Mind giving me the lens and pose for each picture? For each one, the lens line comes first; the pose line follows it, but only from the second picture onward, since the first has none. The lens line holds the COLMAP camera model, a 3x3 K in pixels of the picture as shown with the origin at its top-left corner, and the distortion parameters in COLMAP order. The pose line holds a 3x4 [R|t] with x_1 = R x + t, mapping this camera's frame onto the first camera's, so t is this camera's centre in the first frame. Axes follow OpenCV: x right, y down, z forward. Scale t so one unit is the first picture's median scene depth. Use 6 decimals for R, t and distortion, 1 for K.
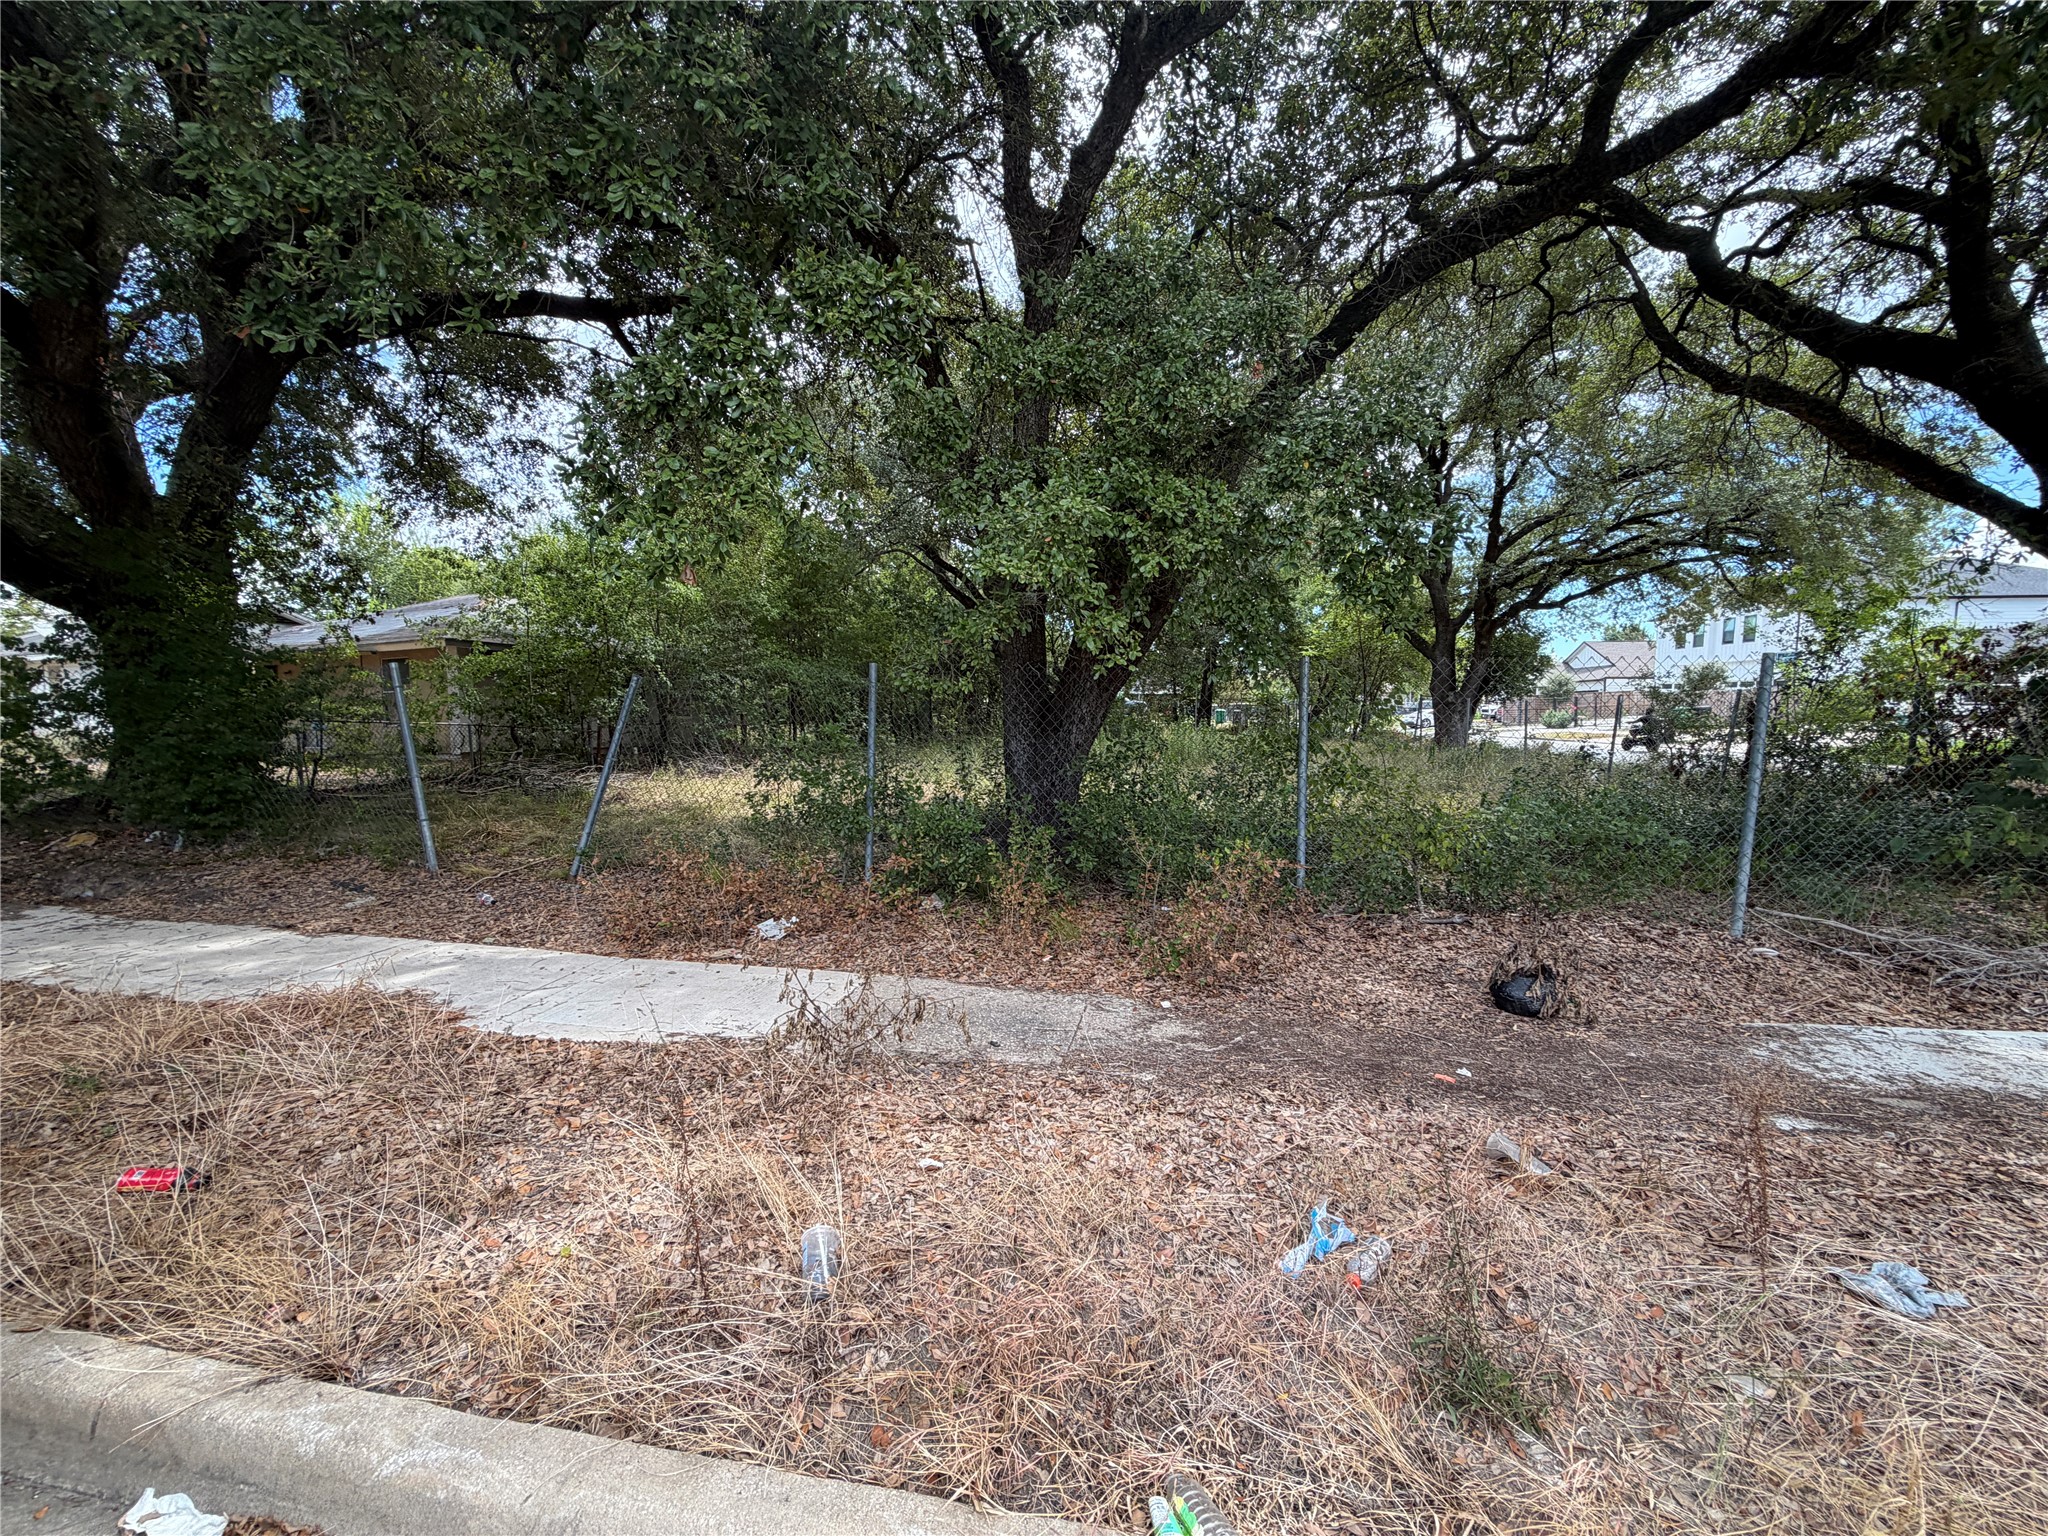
lens RADIAL K [[719.0, 0, 1024.0], [0, 719.0, 768.0], [0, 0, 1]] dist [-0.001096, -0.000060]
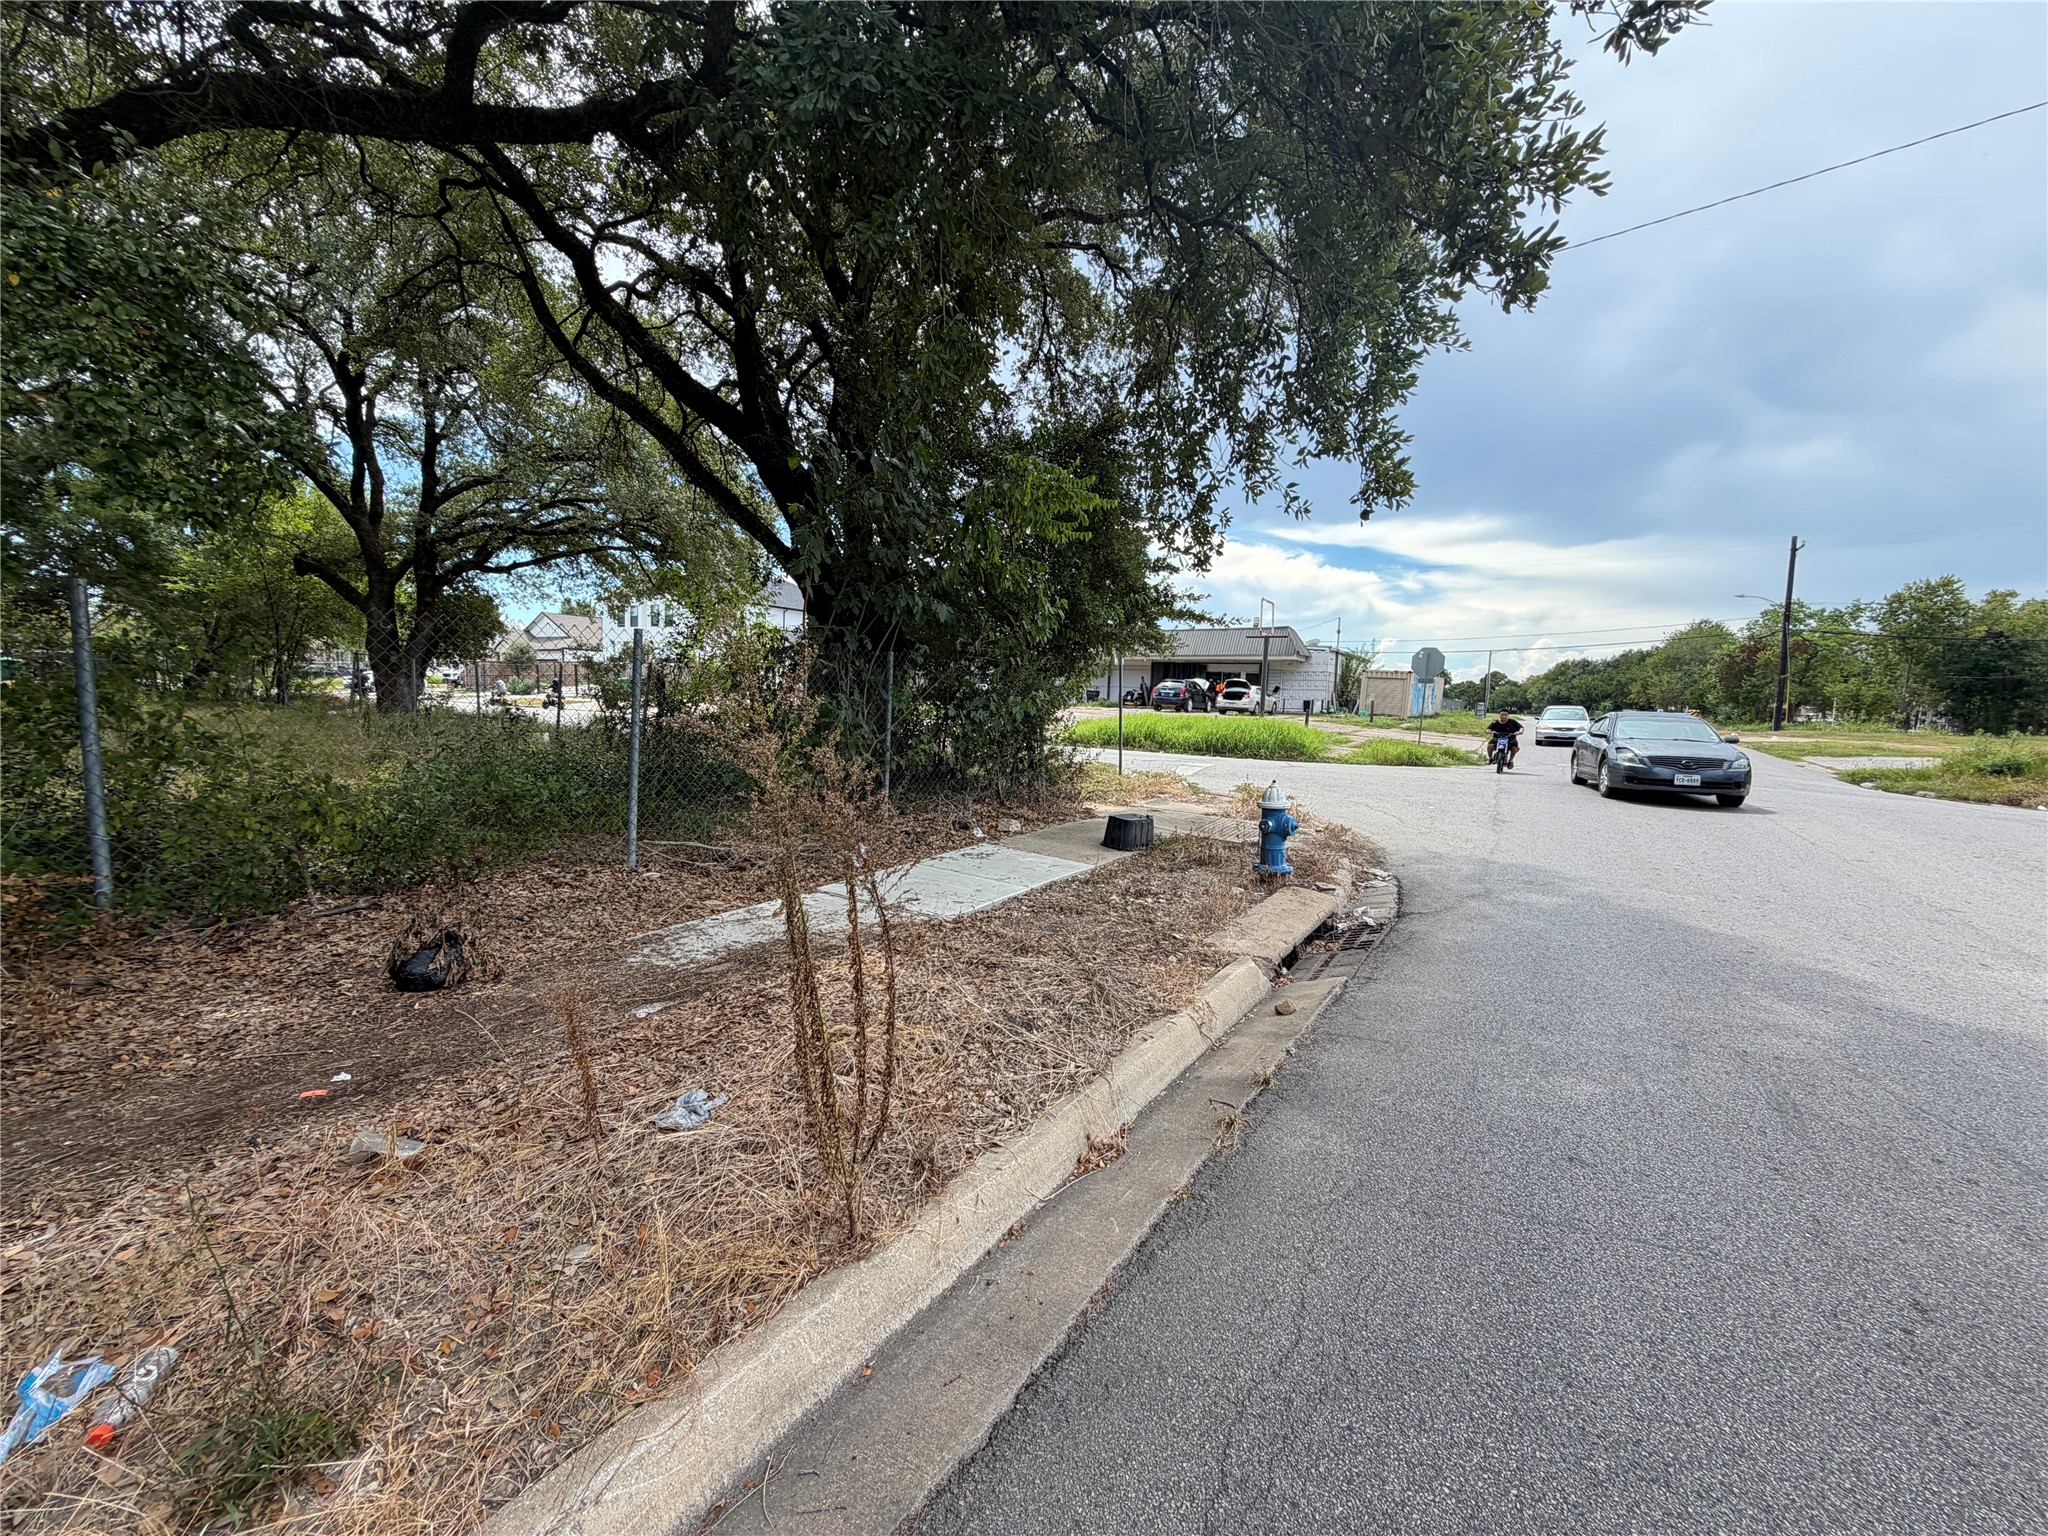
lens RADIAL K [[761.5, 0, 908.8], [0, 761.5, 771.0], [0, 0, 1]] dist [-0.001592, 0.000248]
pose [[0.538141, -0.070873, 0.839870, 0.207794], [0.044358, 0.997459, 0.055749, 0.028033], [-0.841687, 0.007254, 0.539917, -0.071705]]
